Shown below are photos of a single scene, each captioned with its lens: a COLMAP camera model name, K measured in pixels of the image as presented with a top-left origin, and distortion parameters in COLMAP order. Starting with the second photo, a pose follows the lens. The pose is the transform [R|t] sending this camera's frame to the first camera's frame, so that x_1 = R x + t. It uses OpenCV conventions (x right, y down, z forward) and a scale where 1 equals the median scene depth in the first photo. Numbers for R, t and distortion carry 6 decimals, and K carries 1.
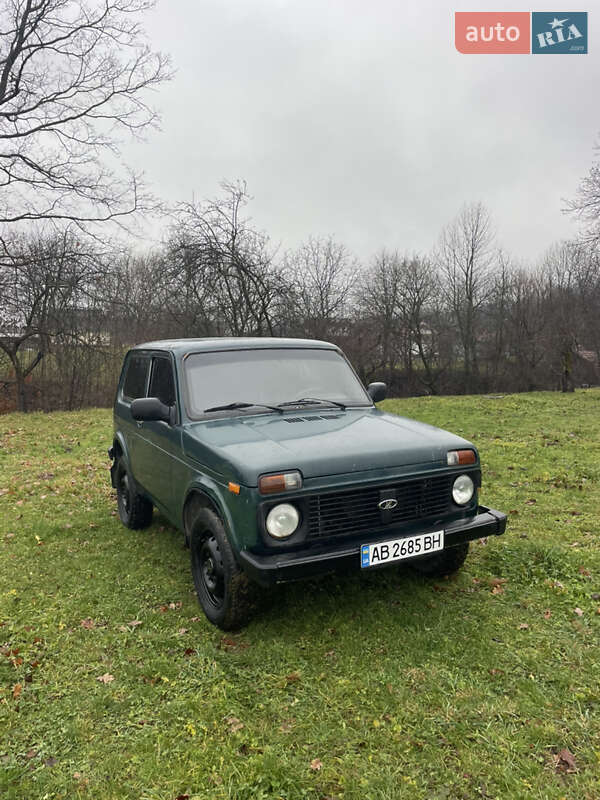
lens RADIAL K [[596.8, 0, 300.0], [0, 596.8, 400.0], [0, 0, 1]] dist [0.092830, -0.117179]
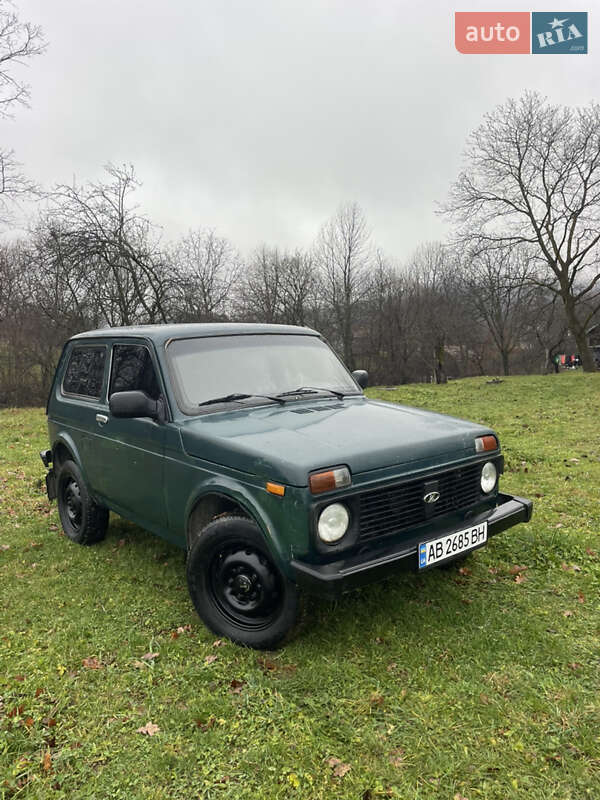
lens RADIAL K [[596.8, 0, 300.0], [0, 596.8, 400.0], [0, 0, 1]] dist [0.092830, -0.117179]
pose [[0.978820, -0.028227, 0.202768, -0.218649], [0.027178, 0.999599, 0.007955, 0.010269], [-0.202911, -0.002276, 0.979194, 0.124978]]
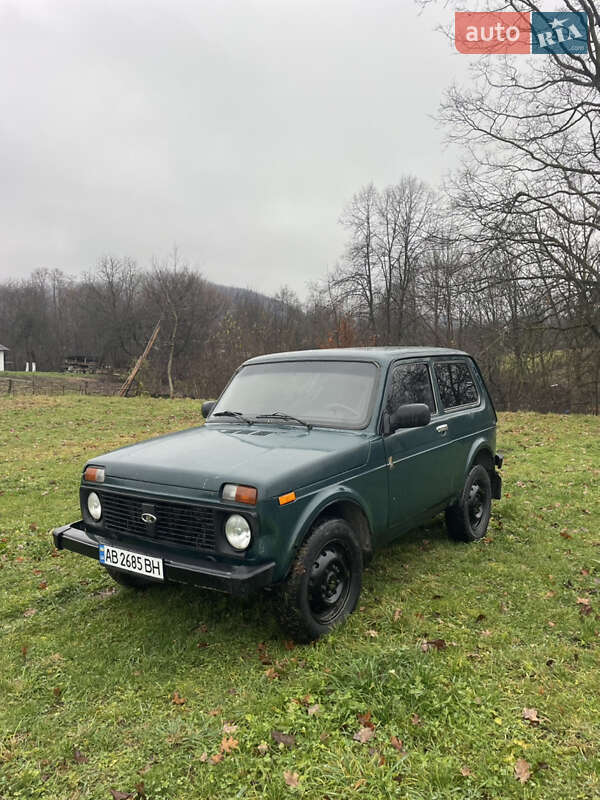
lens RADIAL K [[596.8, 0, 300.0], [0, 596.8, 400.0], [0, 0, 1]] dist [0.092830, -0.117179]
pose [[0.435237, 0.067886, -0.897753, 1.092234], [-0.059645, 0.997137, 0.046485, -0.085641], [0.898338, 0.033314, 0.438040, 0.718627]]
